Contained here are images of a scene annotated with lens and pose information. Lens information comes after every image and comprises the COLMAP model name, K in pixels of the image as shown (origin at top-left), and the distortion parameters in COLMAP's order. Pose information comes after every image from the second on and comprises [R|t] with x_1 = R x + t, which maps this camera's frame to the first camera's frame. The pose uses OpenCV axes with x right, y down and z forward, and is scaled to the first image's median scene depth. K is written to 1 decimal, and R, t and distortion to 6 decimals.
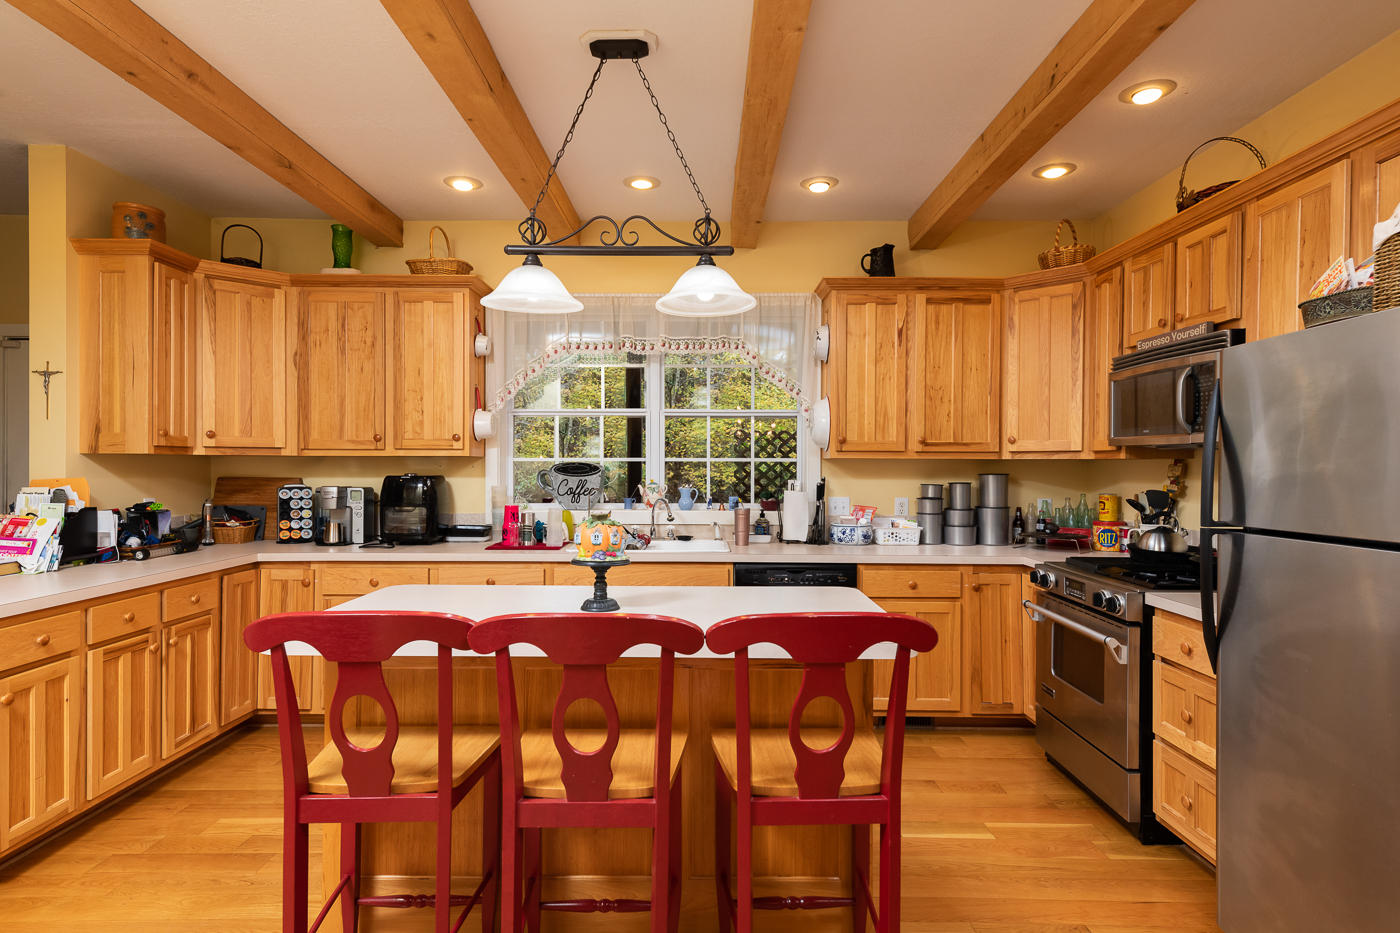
lens RADIAL K [[777.7, 0, 700.5], [0, 777.7, 464.6], [0, 0, 1]] dist [0.027061, -0.000284]
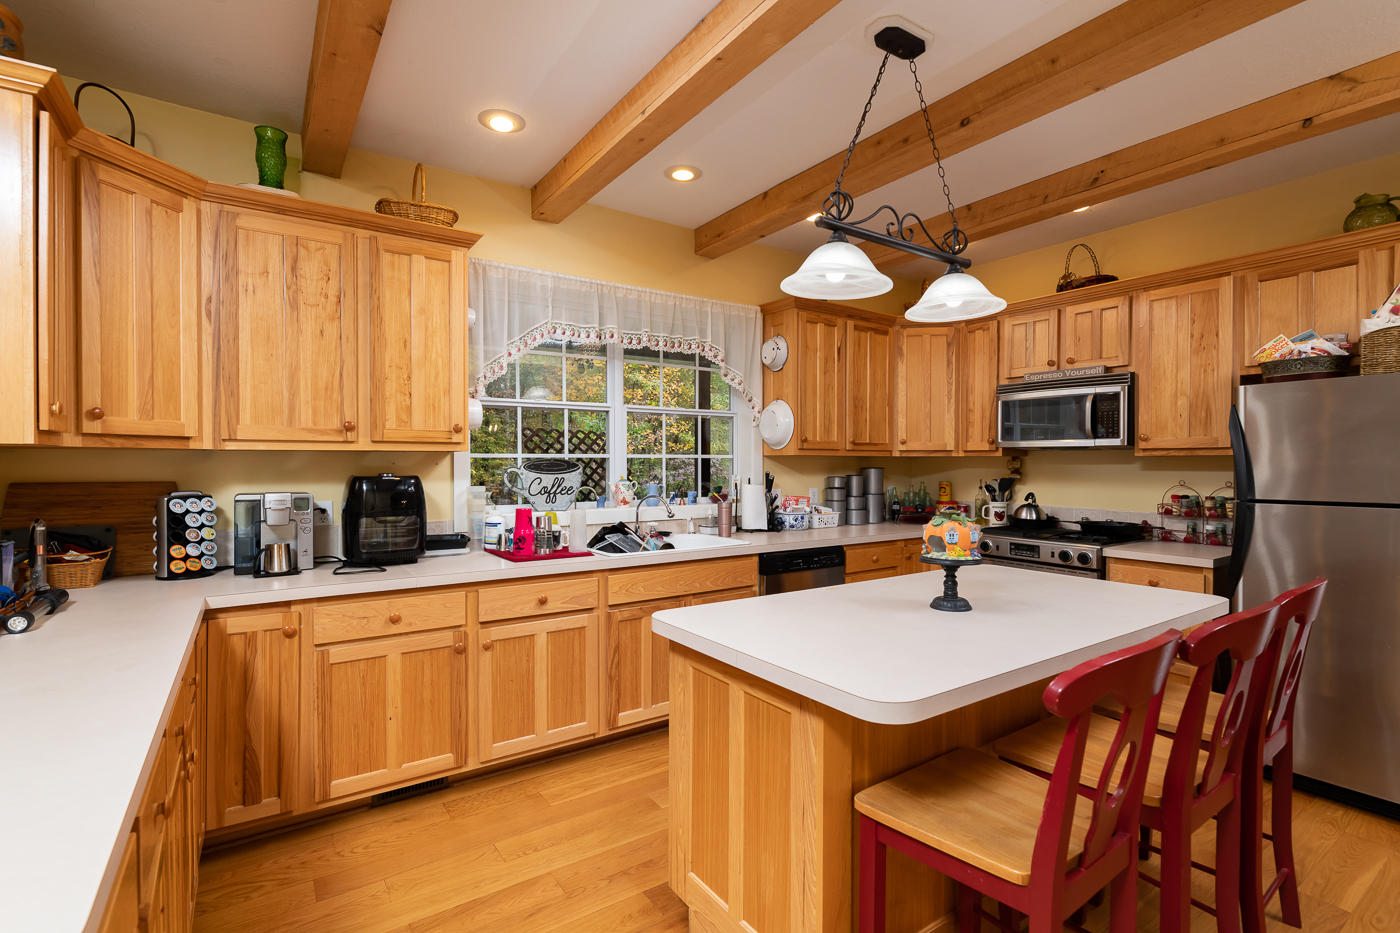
lens RADIAL K [[657.6, 0, 702.8], [0, 657.6, 465.0], [0, 0, 1]] dist [-0.004511, -0.000182]
pose [[0.817394, -0.005531, 0.576052, -0.496413], [0.001393, 0.999970, 0.007624, -0.001295], [-0.576077, -0.005429, 0.817377, 0.288153]]
